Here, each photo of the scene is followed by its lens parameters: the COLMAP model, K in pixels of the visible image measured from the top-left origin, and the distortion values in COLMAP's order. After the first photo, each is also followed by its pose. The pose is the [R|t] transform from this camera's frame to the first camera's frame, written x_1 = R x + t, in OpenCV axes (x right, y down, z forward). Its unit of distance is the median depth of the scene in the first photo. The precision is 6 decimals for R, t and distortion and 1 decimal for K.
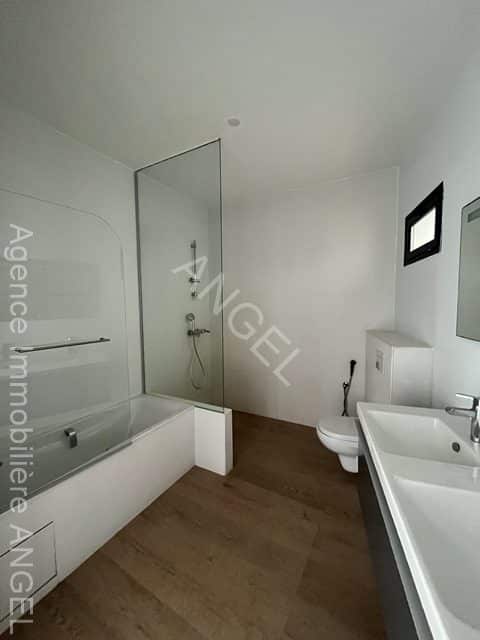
lens RADIAL K [[256.1, 0, 240.0], [0, 256.1, 320.0], [0, 0, 1]] dist [0.000452, 0.000017]
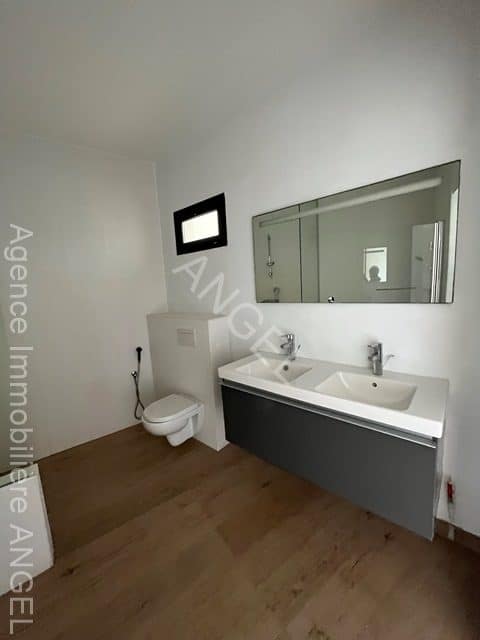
lens RADIAL K [[256.1, 0, 240.0], [0, 256.1, 320.0], [0, 0, 1]] dist [0.000452, 0.000017]
pose [[0.420011, -0.132291, 0.897825, -0.352455], [0.111638, 0.989336, 0.093549, 0.005310], [-0.900626, 0.060940, 0.430301, 0.282237]]
